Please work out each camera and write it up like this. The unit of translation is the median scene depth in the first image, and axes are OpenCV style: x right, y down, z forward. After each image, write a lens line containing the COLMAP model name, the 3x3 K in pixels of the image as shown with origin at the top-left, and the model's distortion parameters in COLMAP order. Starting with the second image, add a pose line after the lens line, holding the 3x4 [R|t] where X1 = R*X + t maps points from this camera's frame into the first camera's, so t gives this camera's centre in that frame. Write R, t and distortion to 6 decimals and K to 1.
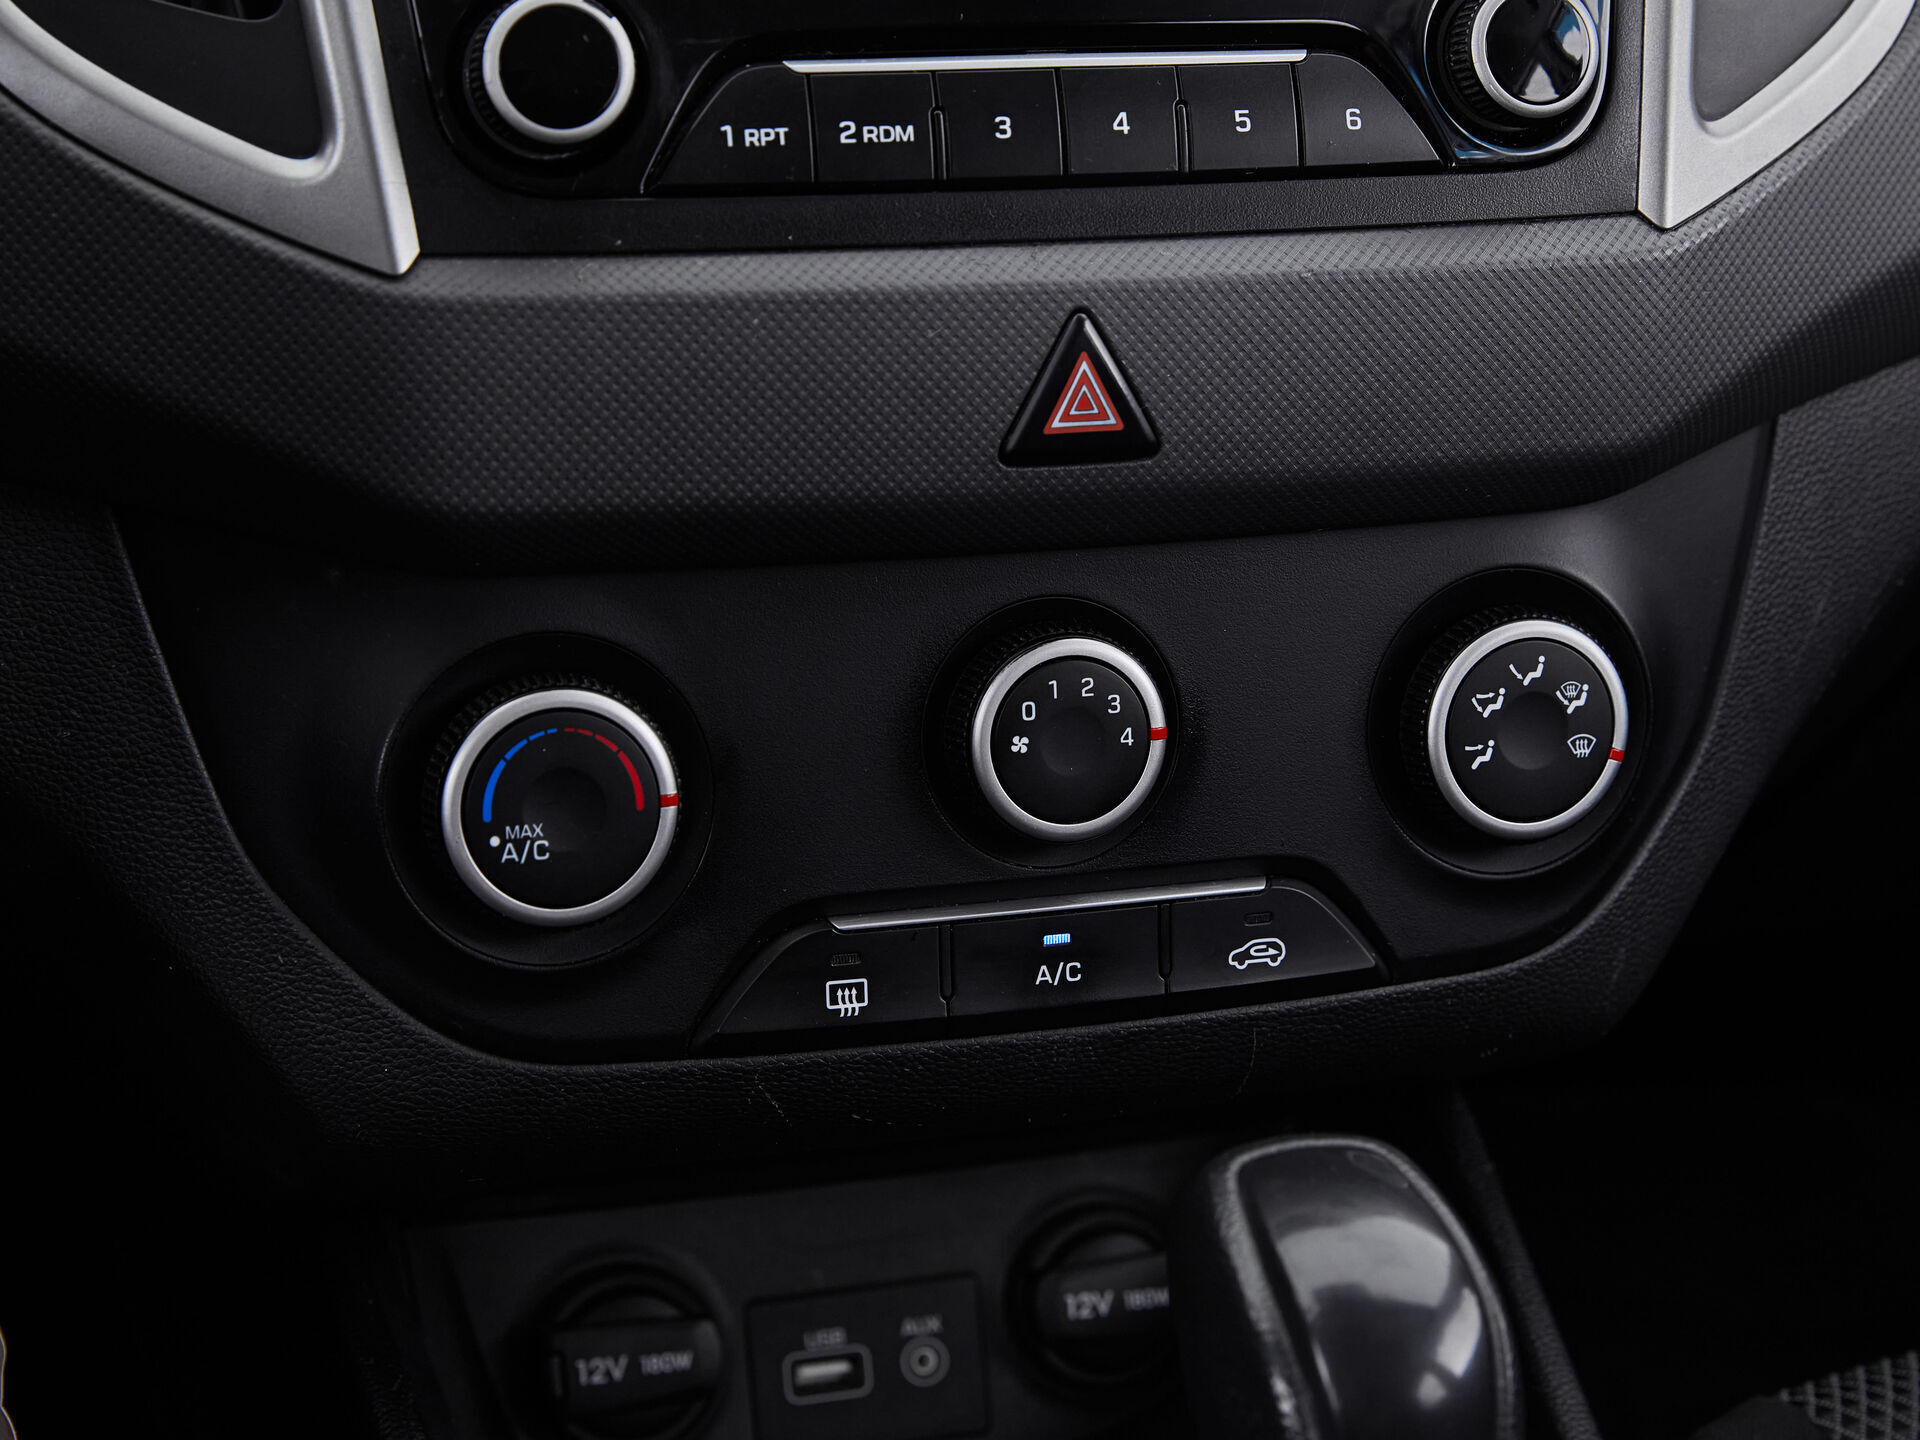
lens RADIAL K [[3860.3, 0, 1031.6], [0, 3860.3, 726.8], [0, 0, 1]] dist [-0.092406, 0.000000]
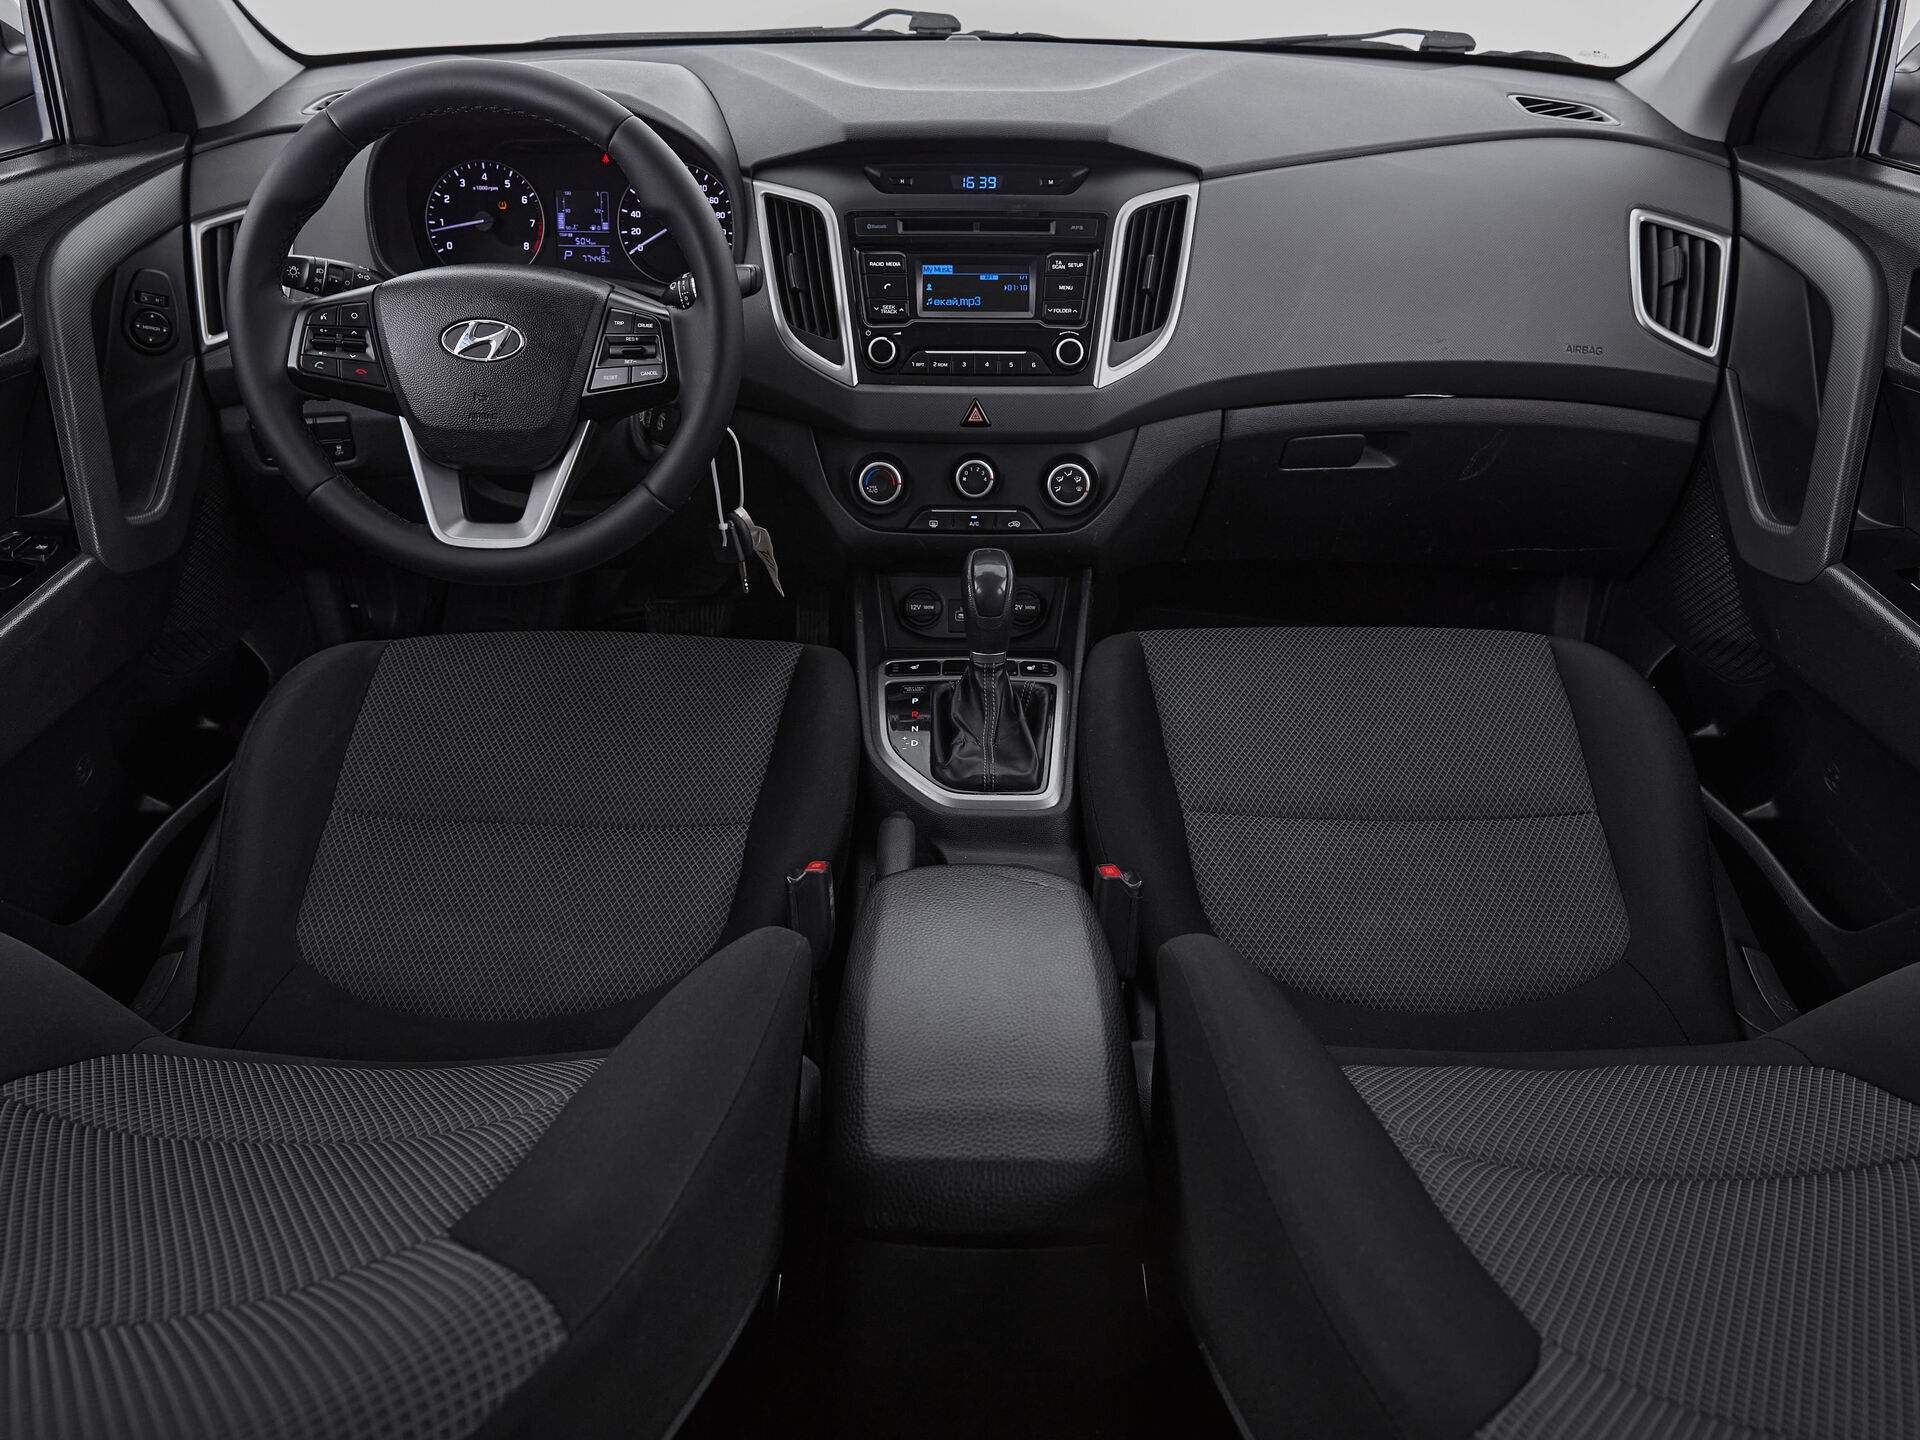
lens RADIAL K [[1455.6, 0, 962.9], [0, 1455.6, 718.4], [0, 0, 1]] dist [-0.010288, -0.001079]
pose [[0.948820, 0.112190, -0.295217, 0.643220], [-0.080476, 0.989806, 0.117504, 0.098478], [0.305391, -0.087732, 0.948177, -0.990055]]
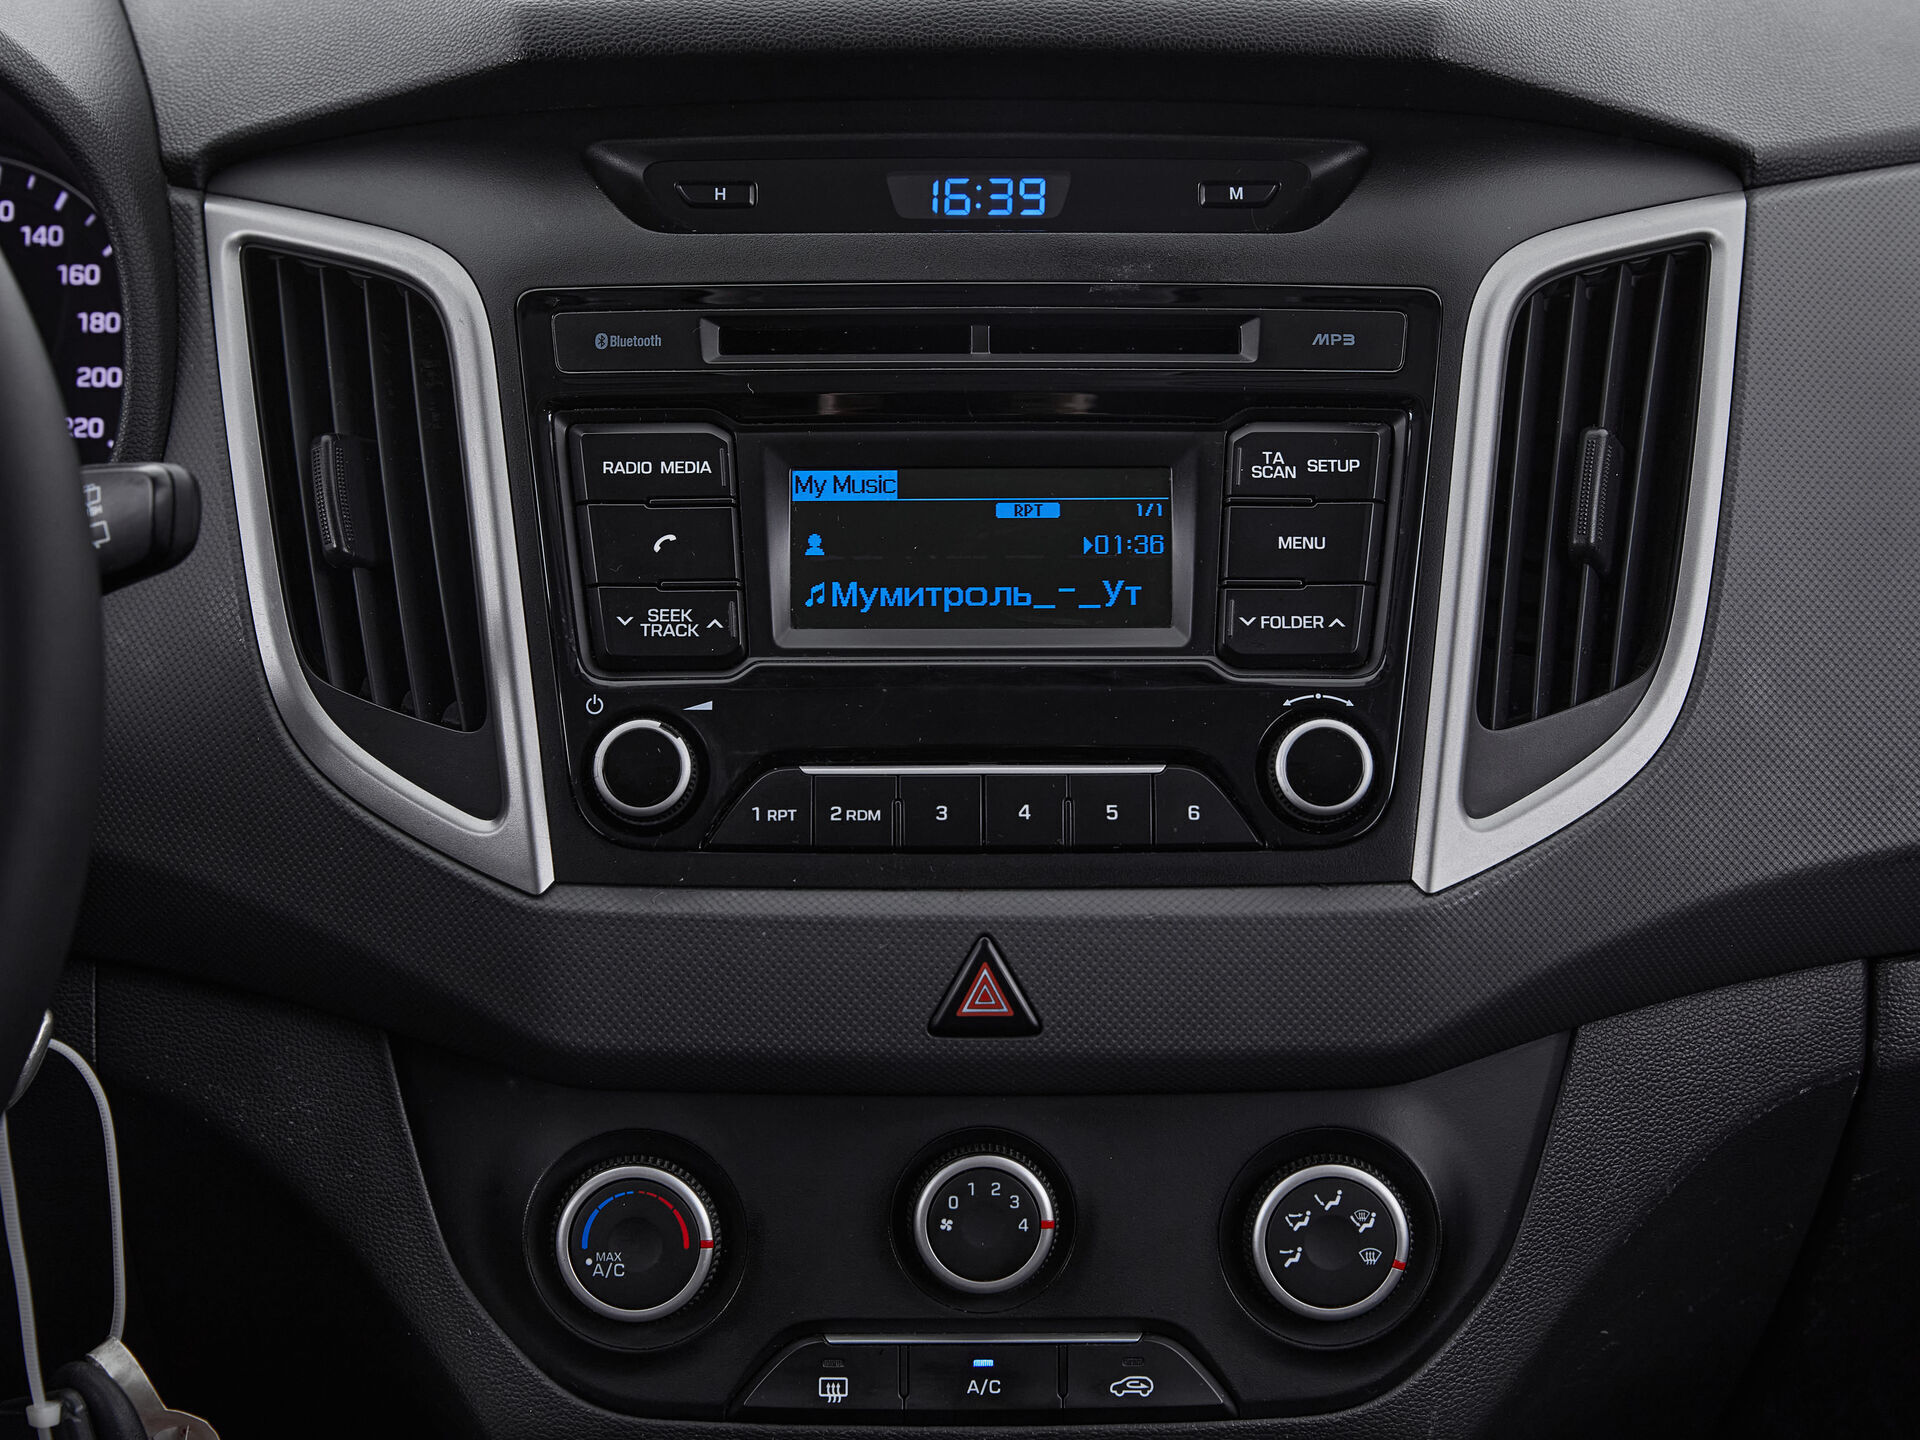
lens RADIAL K [[4076.3, 0, 957.9], [0, 4076.3, 721.4], [0, 0, 1]] dist [-0.109188, 0.000000]
pose [[0.951222, 0.024889, -0.307502, 0.477370], [-0.070683, 0.987809, -0.138698, 0.030201], [0.300301, 0.153668, 0.941385, -0.500604]]
